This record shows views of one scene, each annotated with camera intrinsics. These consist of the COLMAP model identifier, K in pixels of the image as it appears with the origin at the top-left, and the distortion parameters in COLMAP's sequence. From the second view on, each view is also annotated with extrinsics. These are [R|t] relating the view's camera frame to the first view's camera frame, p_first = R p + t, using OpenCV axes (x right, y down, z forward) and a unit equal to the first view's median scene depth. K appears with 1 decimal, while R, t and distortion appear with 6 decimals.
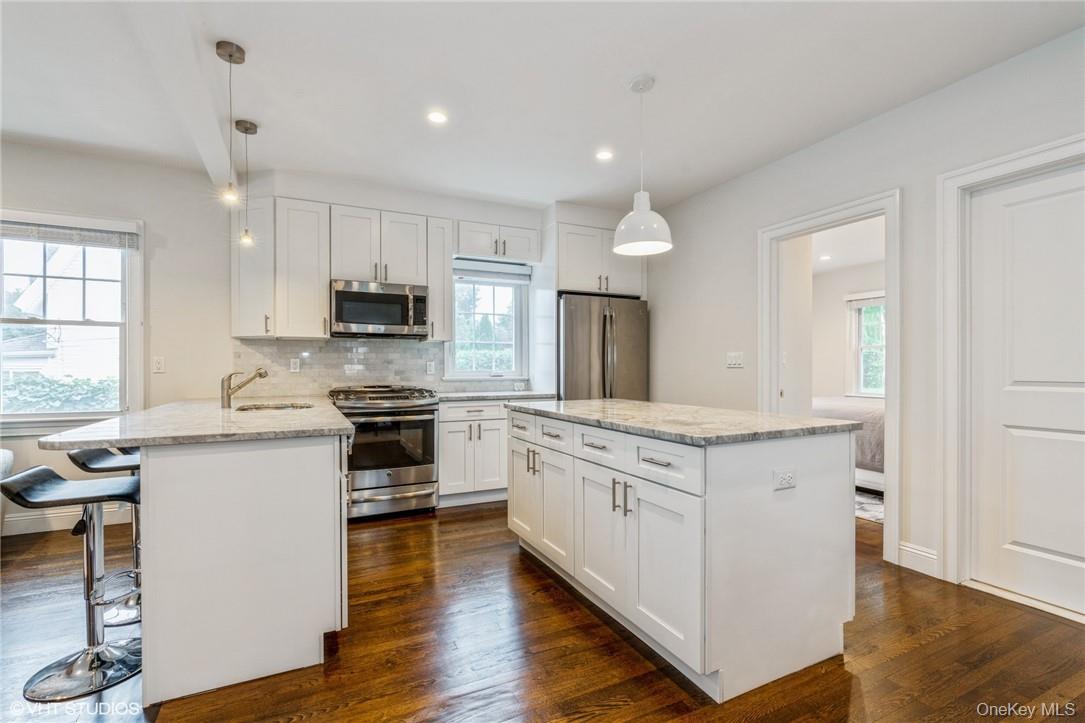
lens RADIAL K [[491.4, 0, 538.7], [0, 491.4, 368.3], [0, 0, 1]] dist [-0.005997, -0.000157]
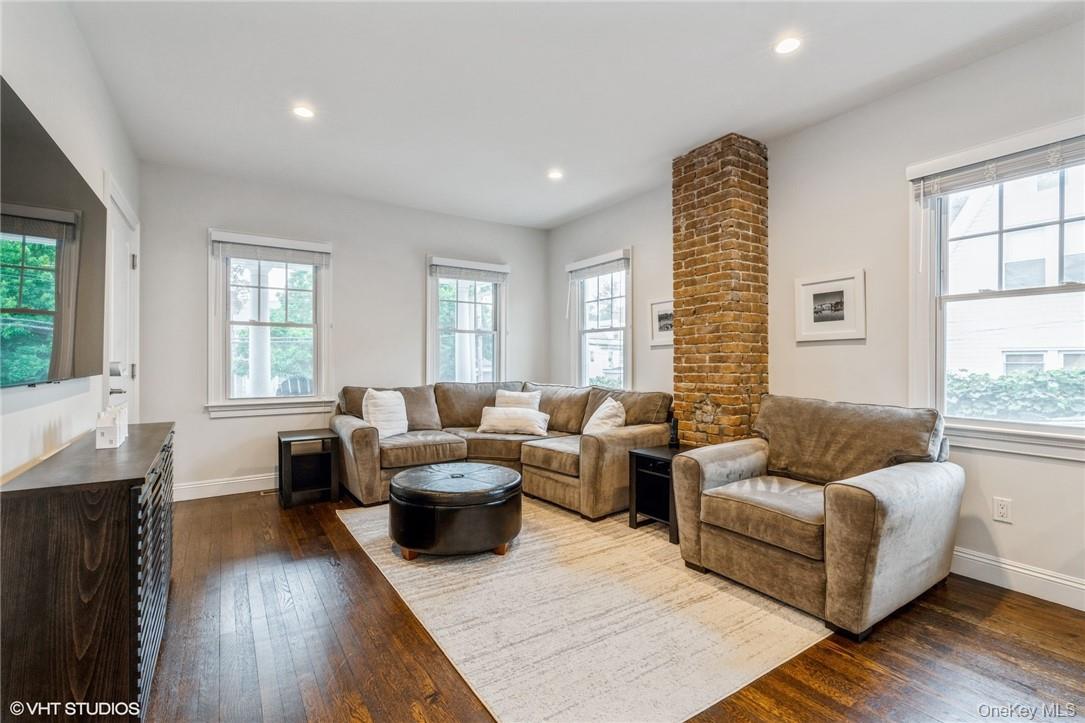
lens RADIAL K [[485.8, 0, 542.5], [0, 485.8, 361.5], [0, 0, 1]] dist [-0.002598, 0.000554]
pose [[0.134641, -0.000069, -0.990894, -0.336915], [-0.004448, 0.999990, -0.000674, 0.006720], [0.990885, 0.004498, 0.134639, 0.202670]]
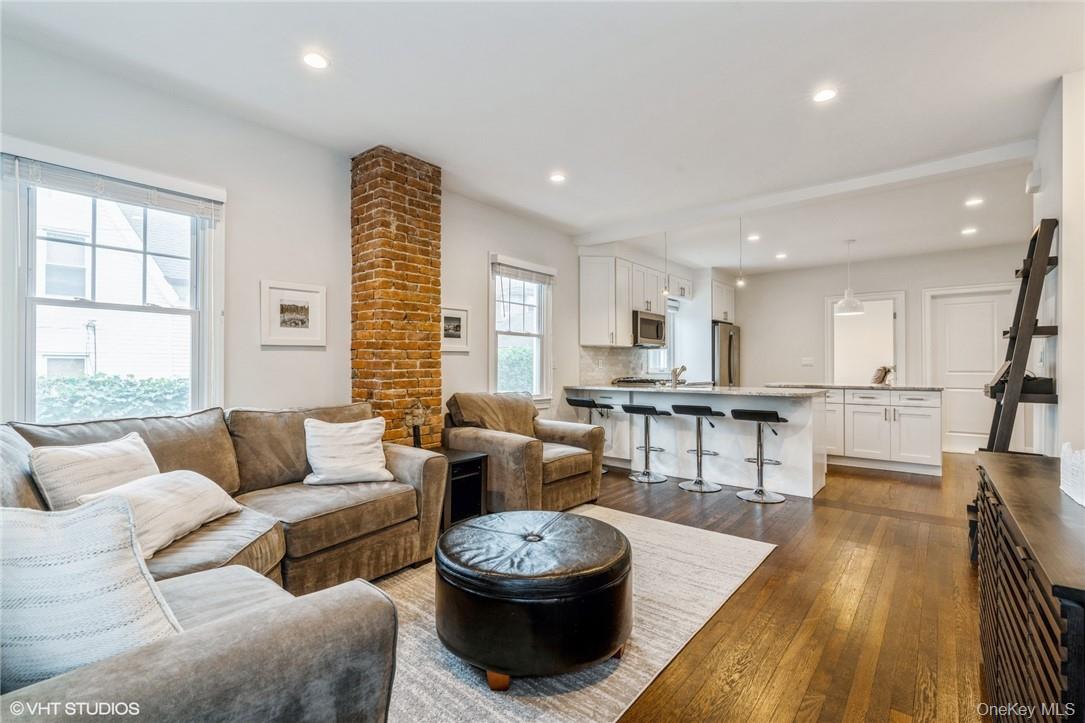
lens RADIAL K [[485.8, 0, 542.5], [0, 485.8, 361.5], [0, 0, 1]] dist [-0.002598, 0.000554]
pose [[0.912492, 0.005891, 0.409052, -1.311308], [-0.000626, 0.999915, -0.013003, 0.006299], [-0.409094, 0.011609, 0.912418, -0.308032]]
